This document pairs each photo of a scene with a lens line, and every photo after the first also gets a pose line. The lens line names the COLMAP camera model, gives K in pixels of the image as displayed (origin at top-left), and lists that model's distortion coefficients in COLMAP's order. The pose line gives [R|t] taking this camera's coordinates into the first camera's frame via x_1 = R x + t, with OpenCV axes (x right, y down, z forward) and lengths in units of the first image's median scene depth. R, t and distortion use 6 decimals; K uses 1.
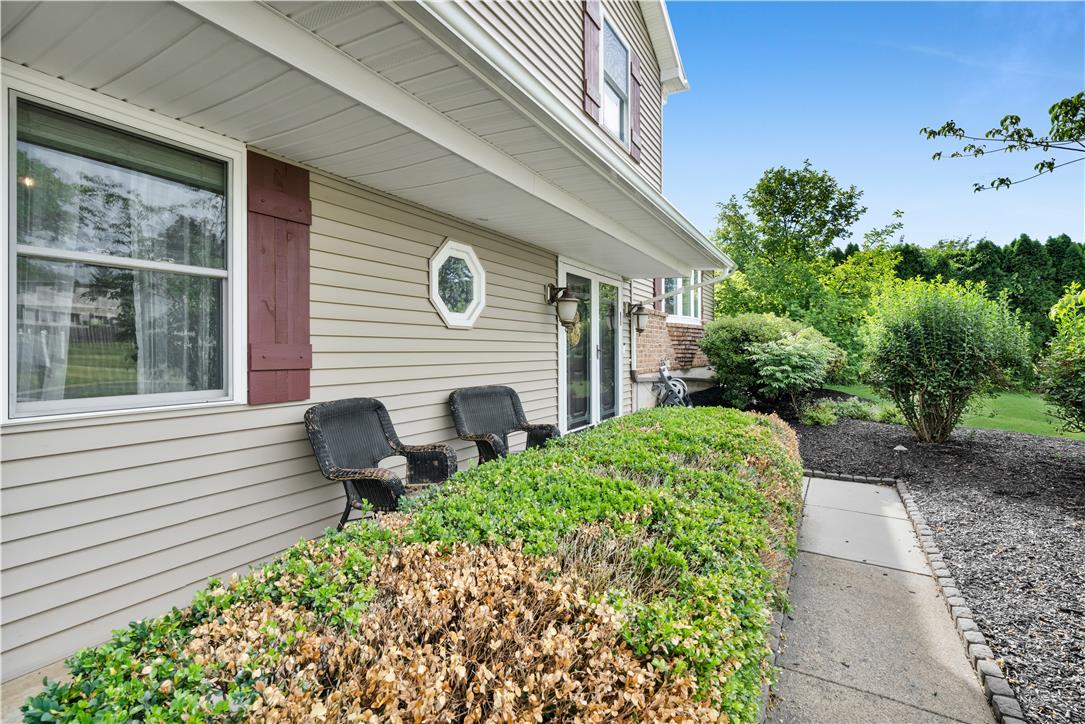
lens RADIAL K [[502.5, 0, 540.7], [0, 502.5, 358.6], [0, 0, 1]] dist [-0.001624, 0.001215]
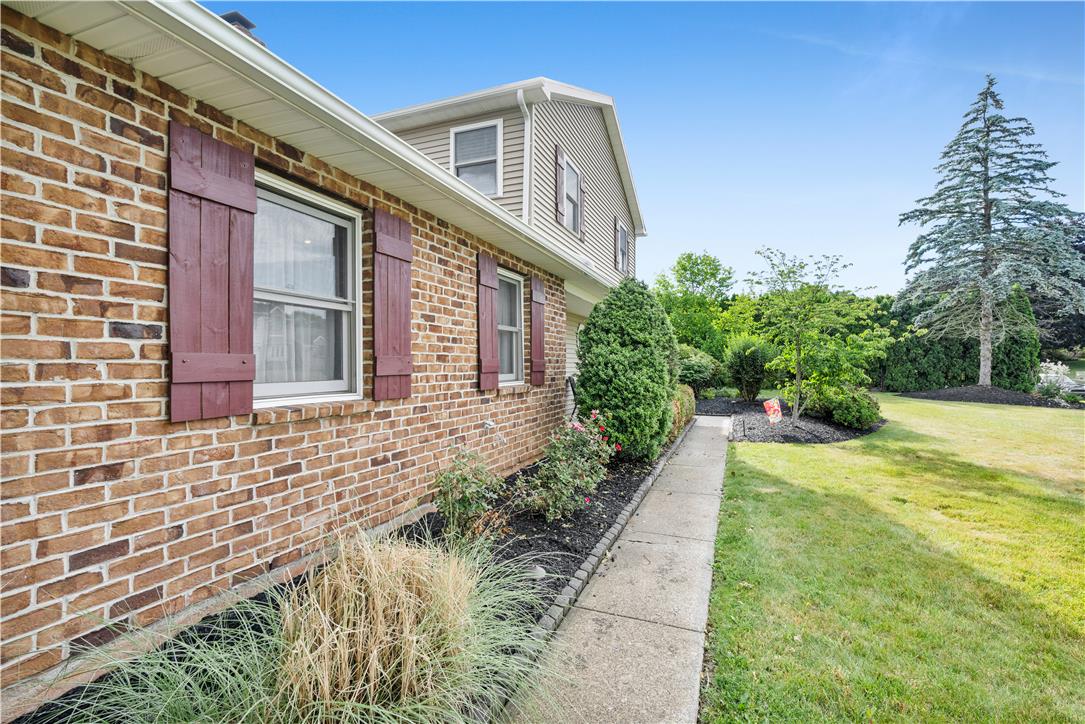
lens RADIAL K [[502.5, 0, 543.3], [0, 502.5, 363.2], [0, 0, 1]] dist [-0.001624, 0.001215]
pose [[0.988170, 0.005444, 0.153265, -0.290503], [-0.002634, 0.999825, -0.018527, 0.016341], [-0.153339, 0.017904, 0.988012, -0.639223]]
